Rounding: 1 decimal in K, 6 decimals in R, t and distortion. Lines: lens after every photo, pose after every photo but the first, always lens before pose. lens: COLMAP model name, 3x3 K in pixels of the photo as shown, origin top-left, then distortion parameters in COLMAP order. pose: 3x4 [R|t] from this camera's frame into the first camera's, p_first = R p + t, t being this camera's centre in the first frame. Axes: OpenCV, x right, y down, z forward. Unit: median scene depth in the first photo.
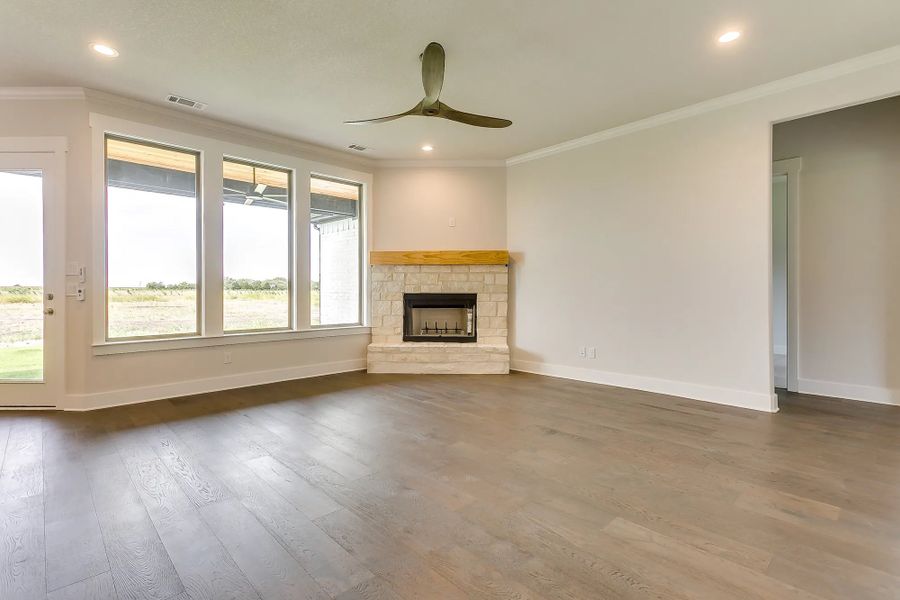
lens RADIAL K [[418.8, 0, 446.3], [0, 418.8, 291.0], [0, 0, 1]] dist [-0.019356, 0.000229]
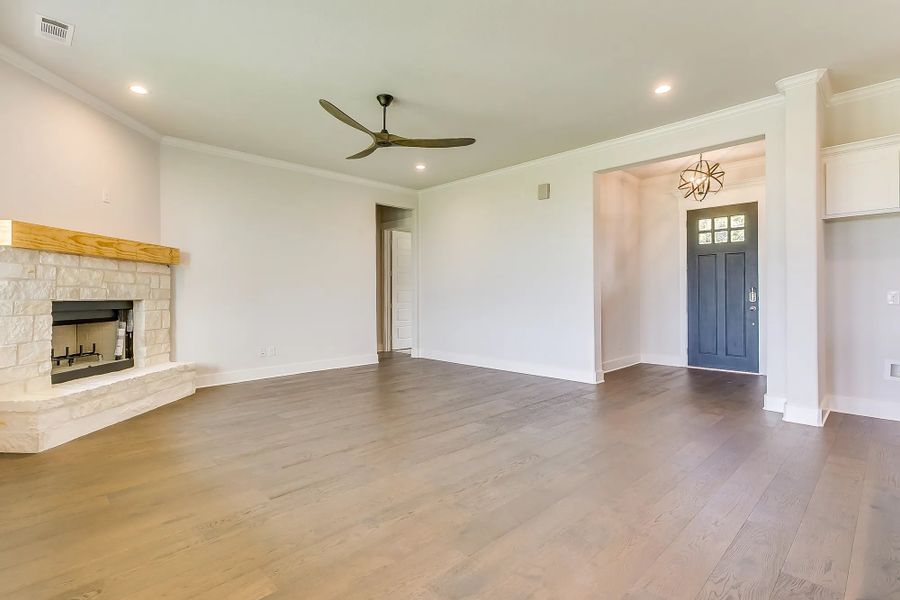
lens RADIAL K [[418.8, 0, 446.3], [0, 418.8, 291.0], [0, 0, 1]] dist [-0.019356, 0.000229]
pose [[-0.017005, 0.010935, 0.999796, -0.680174], [0.002814, 0.999937, -0.010889, -0.001160], [-0.999851, 0.002628, -0.017035, 0.469458]]
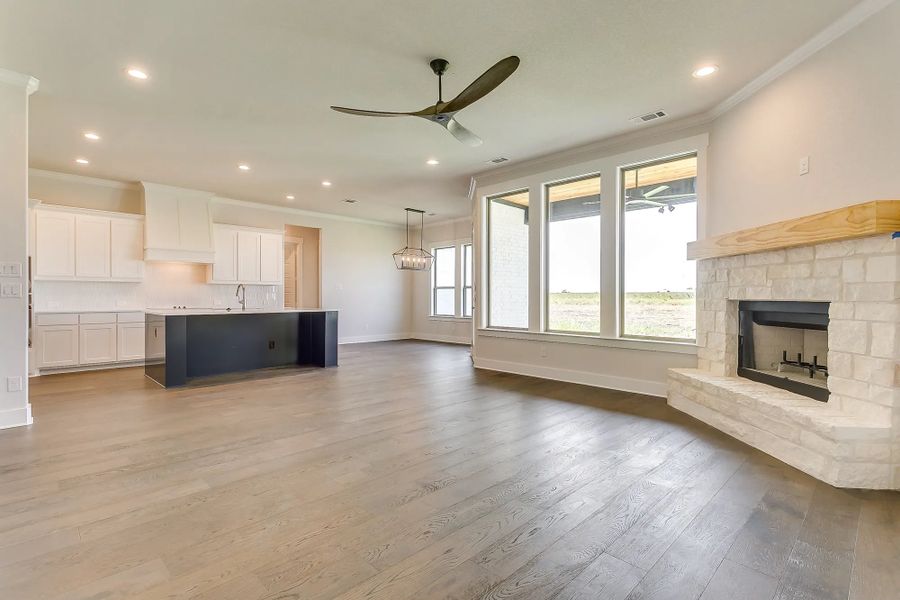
lens RADIAL K [[427.2, 0, 450.6], [0, 427.2, 296.0], [0, 0, 1]] dist [0.003501, 0.000199]
pose [[0.025284, 0.000169, -0.999680, 0.553750], [-0.001770, 0.999998, 0.000124, -0.000452], [0.999679, 0.001767, 0.025284, 0.554140]]
